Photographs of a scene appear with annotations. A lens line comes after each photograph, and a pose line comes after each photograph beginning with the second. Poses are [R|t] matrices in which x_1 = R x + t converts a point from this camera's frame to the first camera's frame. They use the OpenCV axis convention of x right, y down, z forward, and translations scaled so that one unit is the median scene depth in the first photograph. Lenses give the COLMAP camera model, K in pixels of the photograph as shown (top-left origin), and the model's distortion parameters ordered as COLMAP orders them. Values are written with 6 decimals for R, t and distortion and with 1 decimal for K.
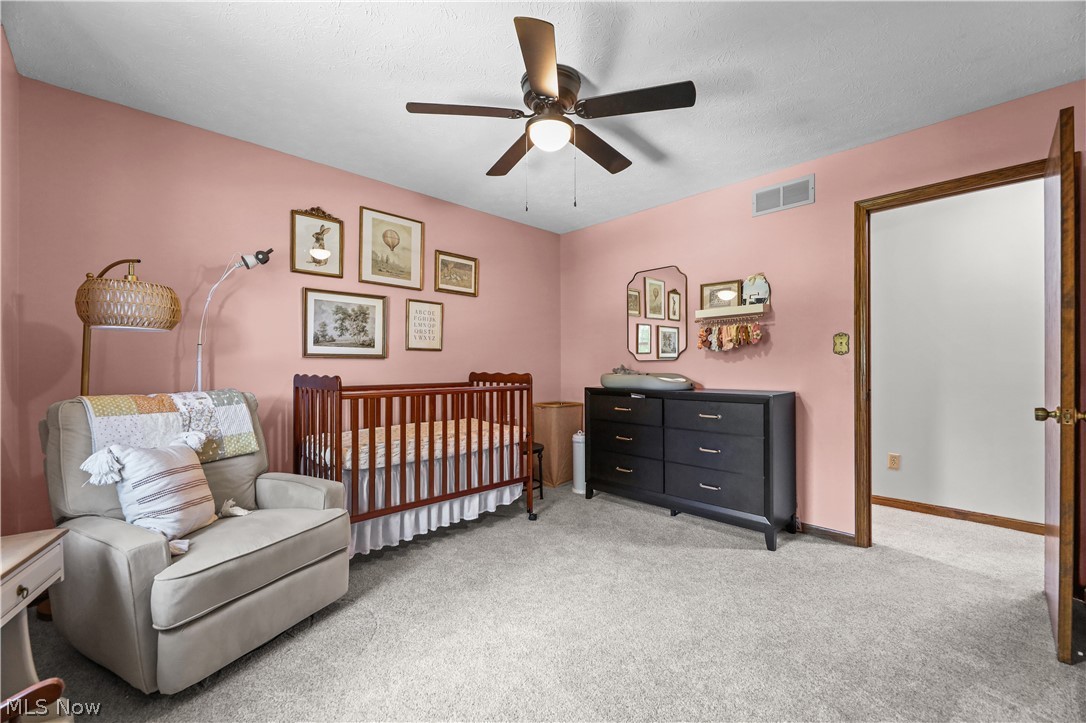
lens RADIAL K [[442.6, 0, 540.3], [0, 442.6, 366.0], [0, 0, 1]] dist [0.000341, -0.000012]
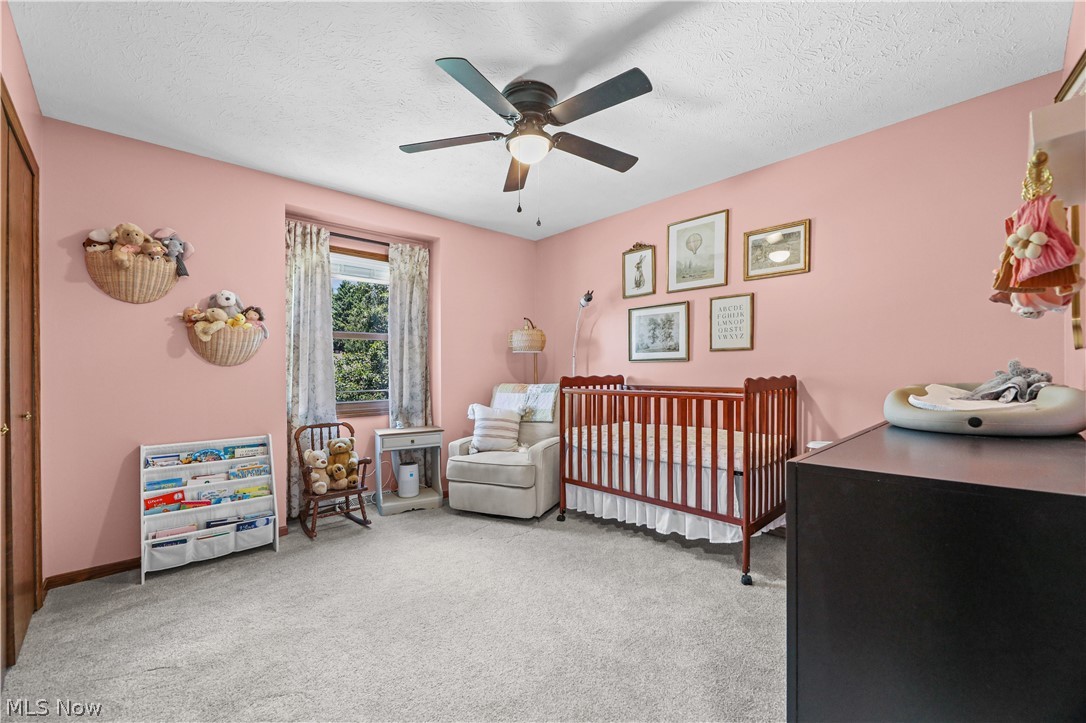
lens RADIAL K [[442.6, 0, 540.0], [0, 442.6, 367.4], [0, 0, 1]] dist [0.000341, -0.000012]
pose [[-0.011239, -0.004830, -0.999925, 0.738973], [0.011177, 0.999925, -0.004956, -0.001036], [0.999874, -0.011232, -0.011184, 0.714224]]
